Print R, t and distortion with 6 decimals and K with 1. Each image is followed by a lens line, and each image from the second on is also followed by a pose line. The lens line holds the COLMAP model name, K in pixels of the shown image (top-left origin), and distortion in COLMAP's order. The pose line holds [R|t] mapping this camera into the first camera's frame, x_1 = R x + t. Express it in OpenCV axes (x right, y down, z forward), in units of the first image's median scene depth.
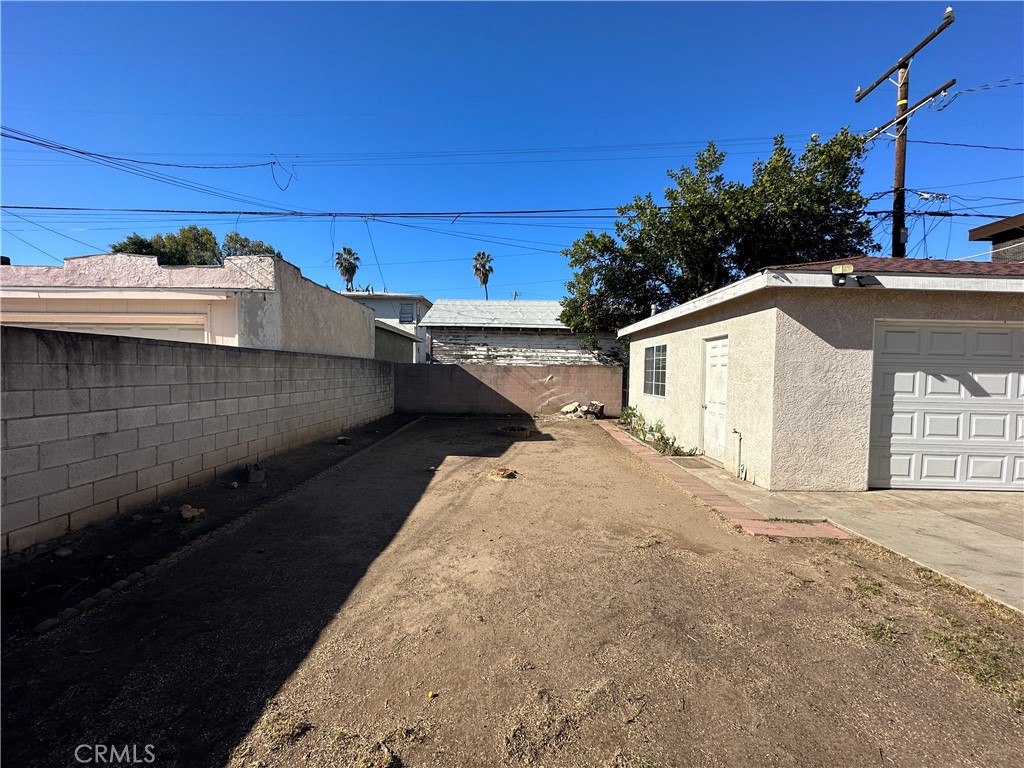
lens RADIAL K [[406.9, 0, 512.9], [0, 406.9, 385.3], [0, 0, 1]] dist [-0.003099, 0.000086]
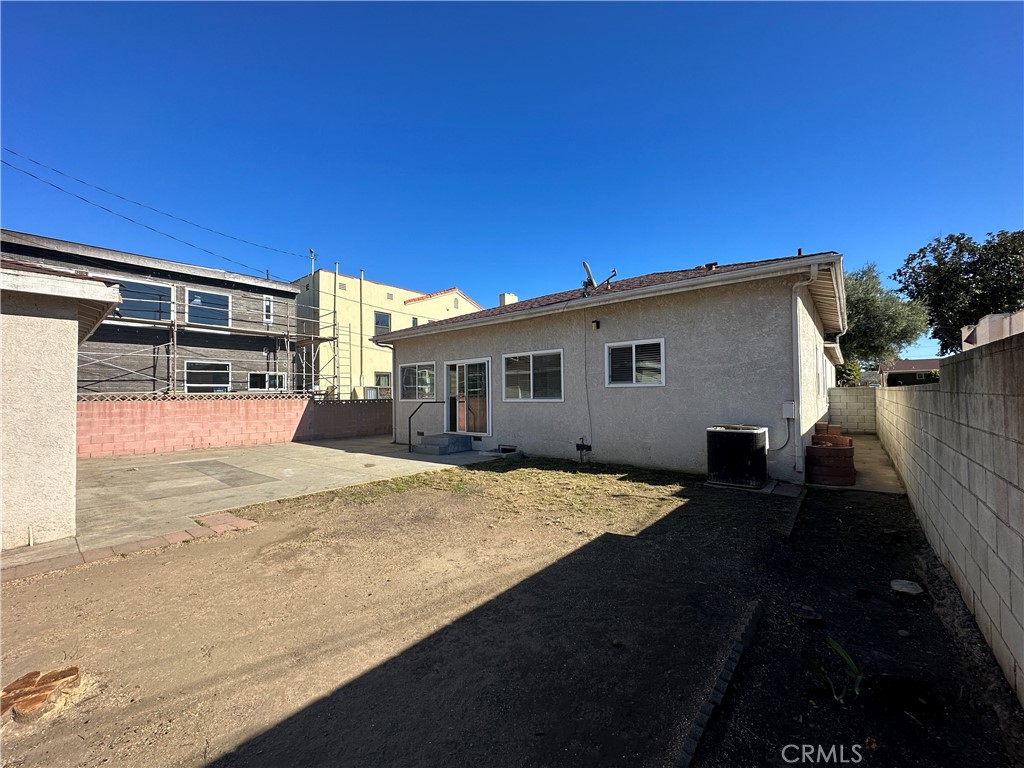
lens RADIAL K [[406.9, 0, 509.3], [0, 406.9, 385.1], [0, 0, 1]] dist [-0.003099, 0.000086]
pose [[-0.770209, 0.003664, 0.637781, -0.305021], [0.018585, 0.999688, 0.016702, -0.026509], [-0.637520, 0.024717, -0.770037, 0.544477]]
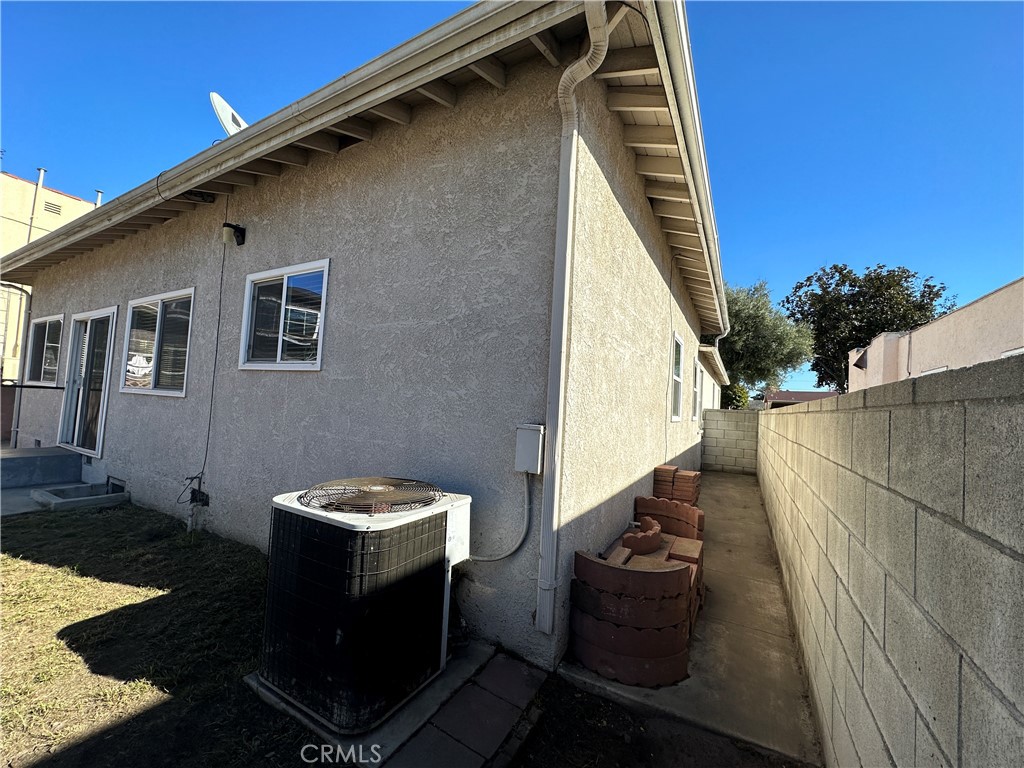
lens RADIAL K [[406.9, 0, 510.0], [0, 406.9, 385.1], [0, 0, 1]] dist [-0.003099, 0.000086]
pose [[-0.870345, -0.045046, 0.490378, -0.332829], [-0.055661, 0.998425, -0.007076, -0.001423], [-0.489287, -0.033454, -0.871481, -0.023013]]
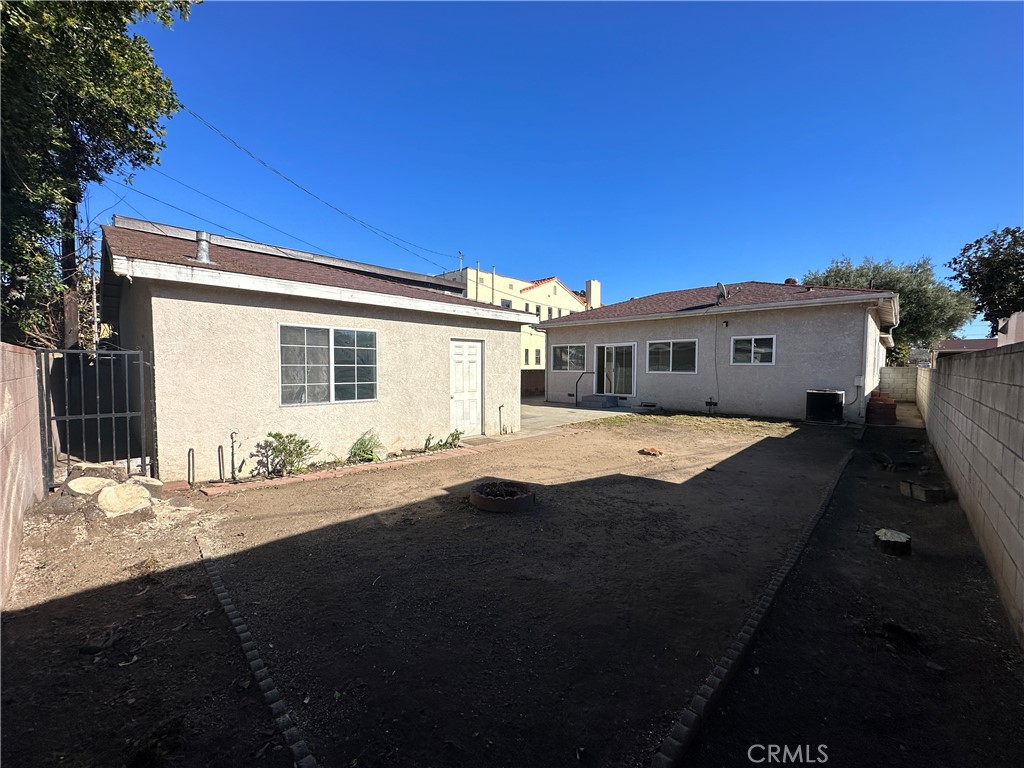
lens RADIAL K [[406.9, 0, 508.4], [0, 406.9, 385.1], [0, 0, 1]] dist [-0.003099, 0.000086]
pose [[-0.725724, -0.056081, 0.685696, -0.302446], [0.004936, 0.996222, 0.086702, -0.056657], [-0.687968, 0.066306, -0.722706, 1.206685]]
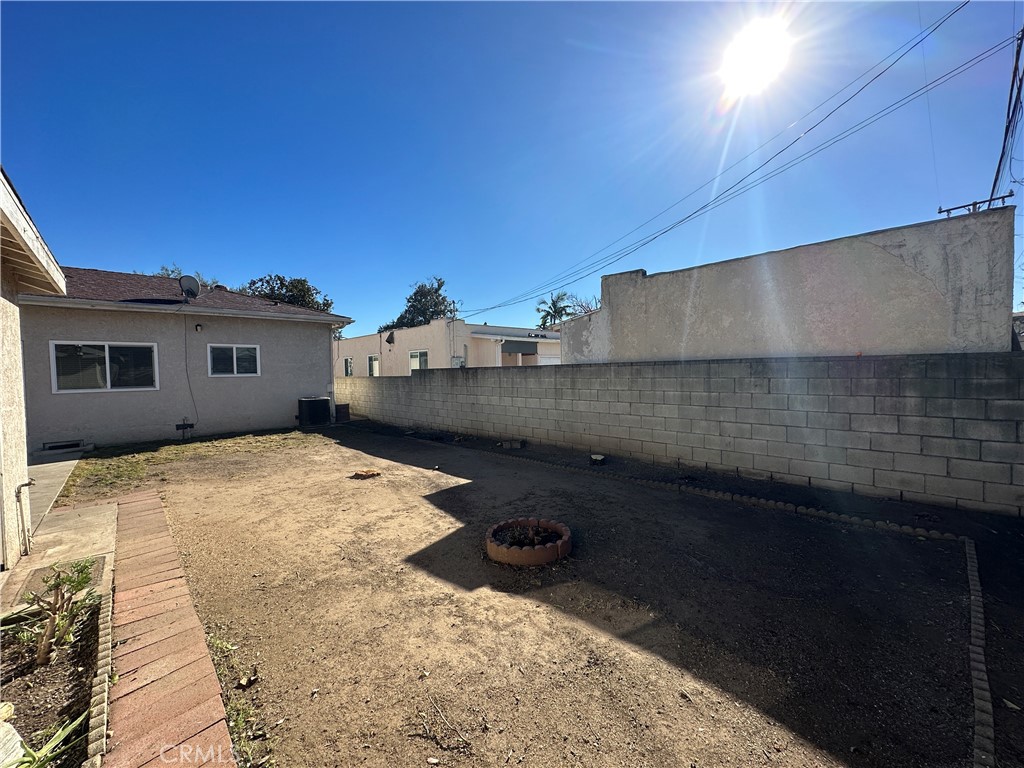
lens RADIAL K [[406.9, 0, 513.7], [0, 406.9, 387.6], [0, 0, 1]] dist [-0.003099, 0.000086]
pose [[-0.717882, 0.020295, -0.695869, 0.251971], [-0.019686, 0.998583, 0.049433, -0.046573], [0.695886, 0.049186, -0.716466, 1.133249]]
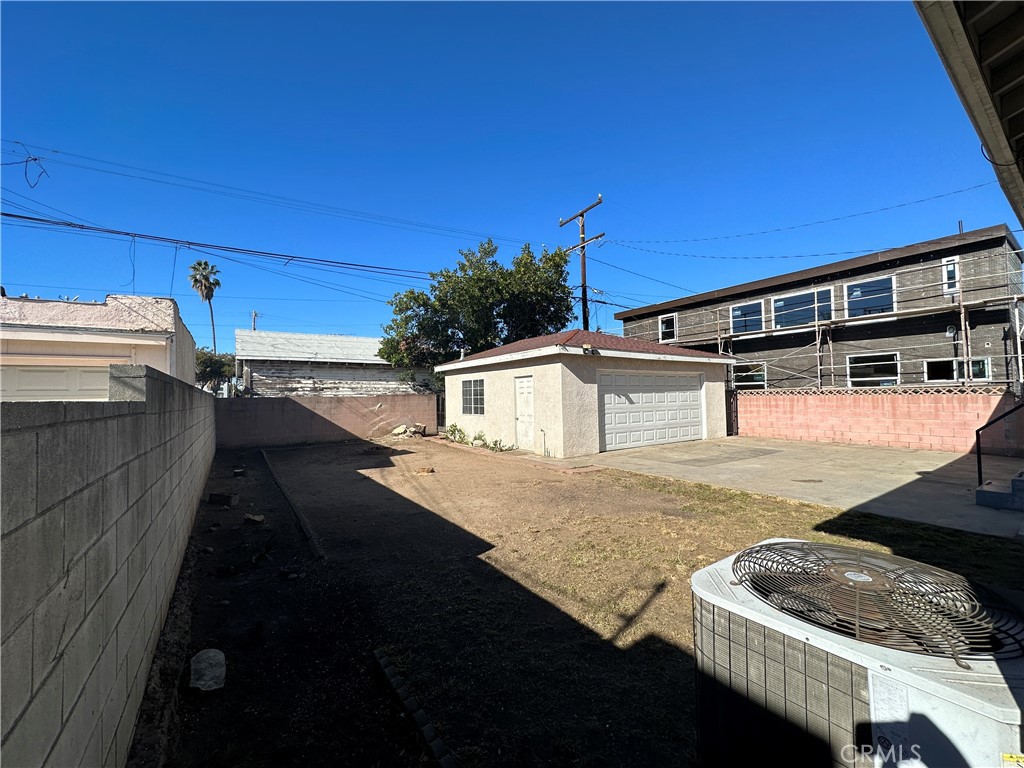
lens RADIAL K [[406.9, 0, 513.7], [0, 406.9, 383.8], [0, 0, 1]] dist [-0.003099, 0.000086]
pose [[0.814924, -0.015028, 0.579373, -0.331088], [0.053626, 0.997331, -0.049558, -0.004074], [-0.577082, 0.071456, 0.813554, -0.221036]]
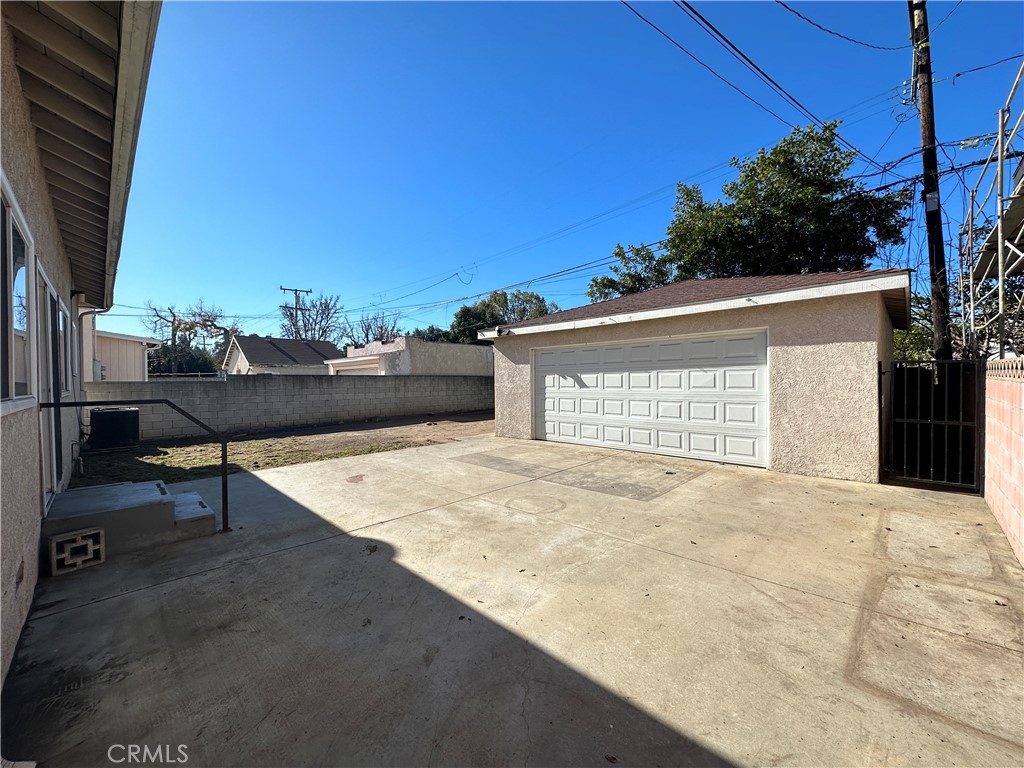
lens RADIAL K [[406.9, 0, 513.2], [0, 406.9, 381.7], [0, 0, 1]] dist [-0.003099, 0.000086]
pose [[0.720479, -0.026569, -0.692967, 1.080100], [0.000478, 0.999285, -0.037817, 0.032798], [0.693476, 0.026915, 0.719976, -0.210614]]
